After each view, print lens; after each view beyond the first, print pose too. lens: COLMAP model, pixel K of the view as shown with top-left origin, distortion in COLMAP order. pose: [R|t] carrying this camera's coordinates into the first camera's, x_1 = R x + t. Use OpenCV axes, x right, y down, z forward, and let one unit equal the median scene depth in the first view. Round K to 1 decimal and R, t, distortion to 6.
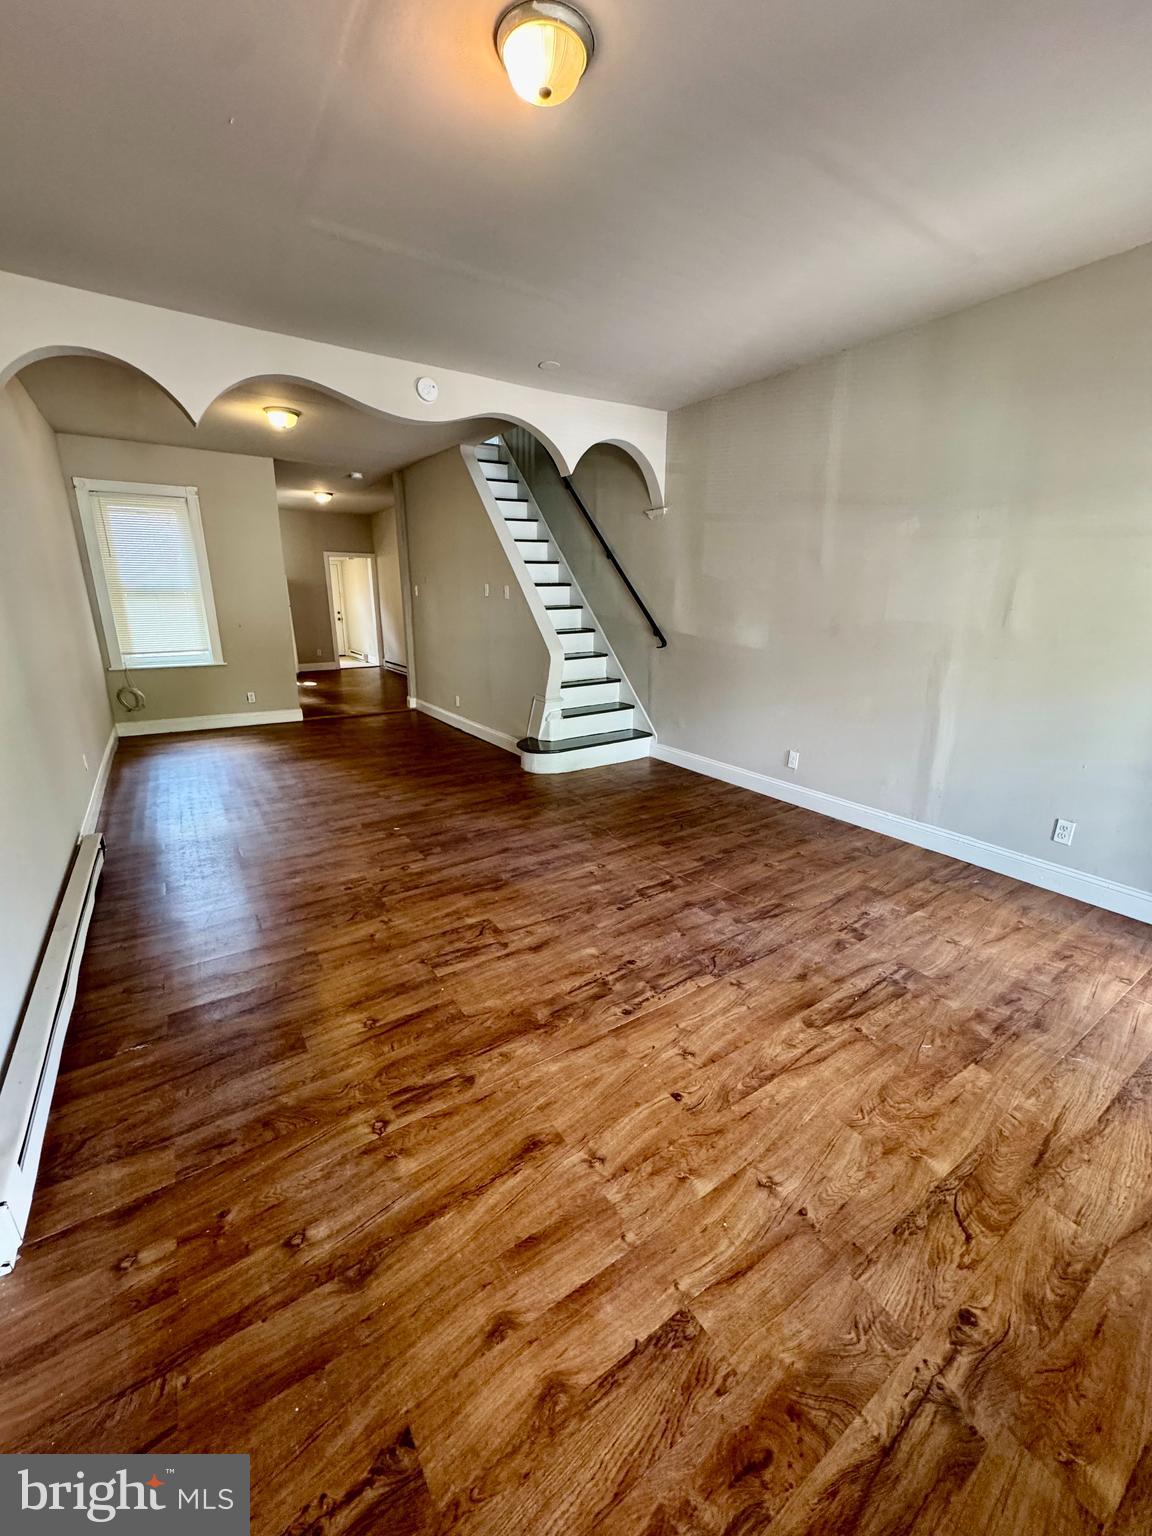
lens RADIAL K [[615.0, 0, 575.7], [0, 615.0, 765.5], [0, 0, 1]] dist [-0.004059, 0.000704]
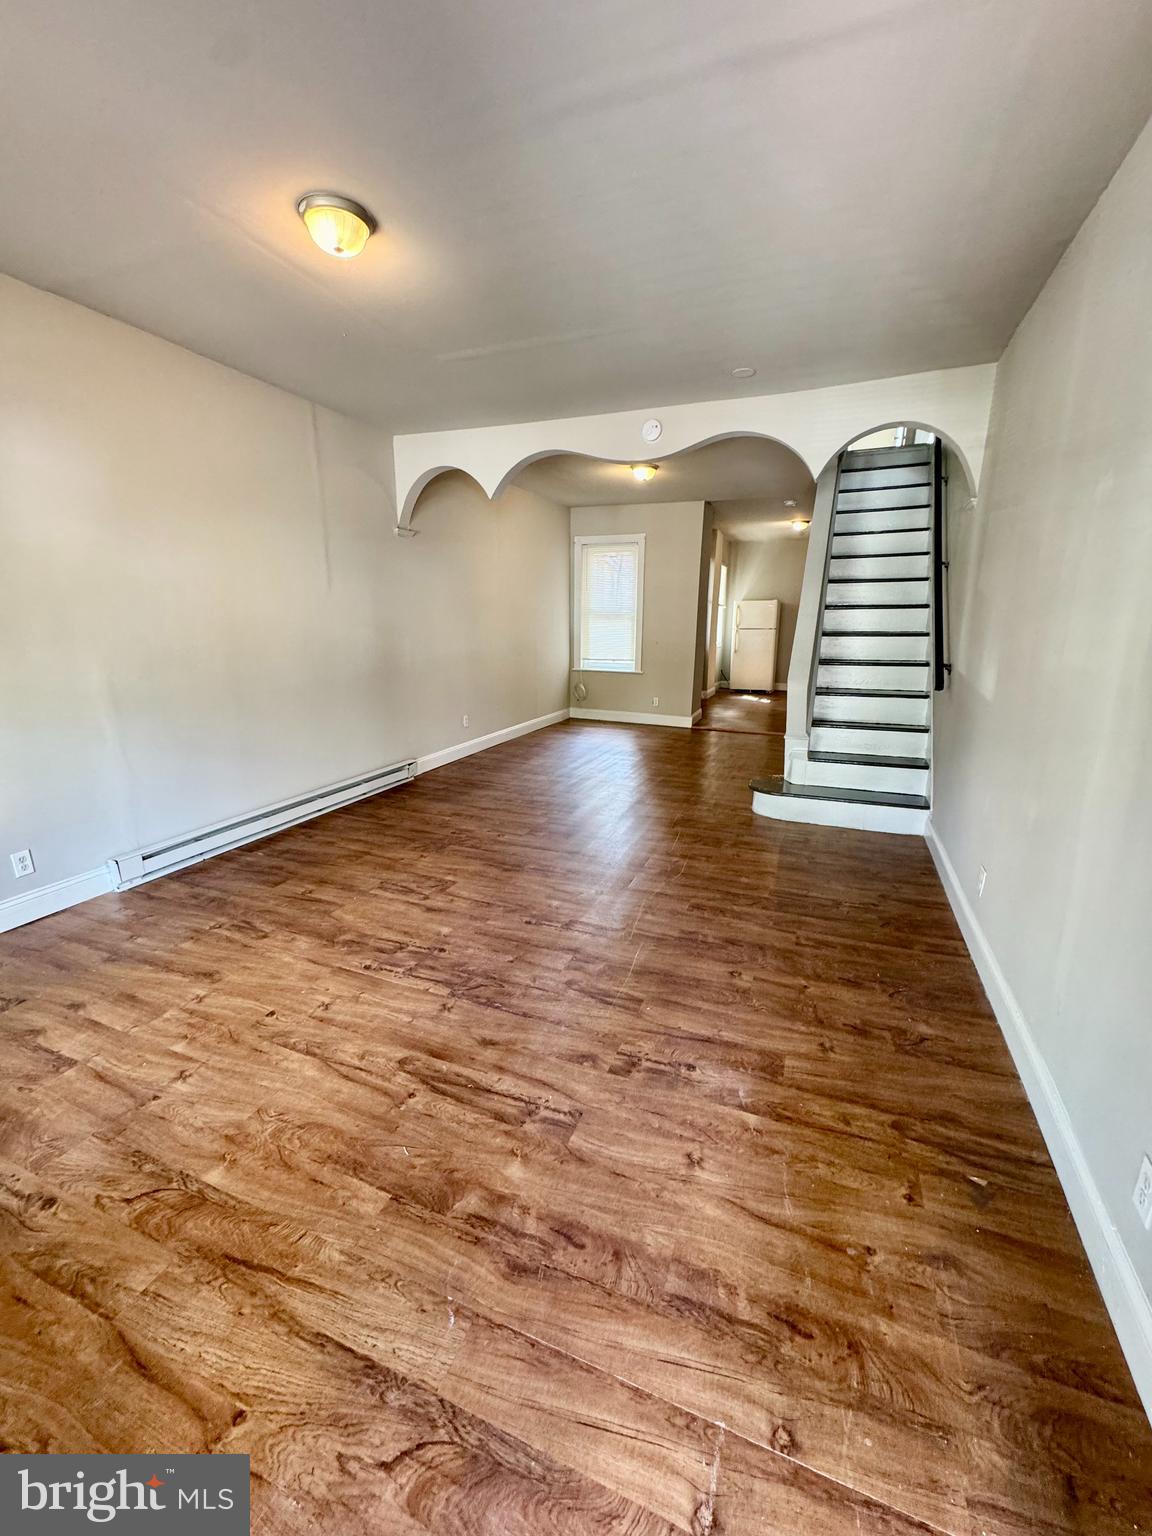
lens RADIAL K [[615.0, 0, 580.1], [0, 615.0, 765.0], [0, 0, 1]] dist [-0.004059, 0.000704]
pose [[0.561990, 0.195187, -0.803784, 1.157765], [-0.227434, 0.970767, 0.076719, -0.150965], [0.795262, 0.139693, 0.589953, 0.571371]]
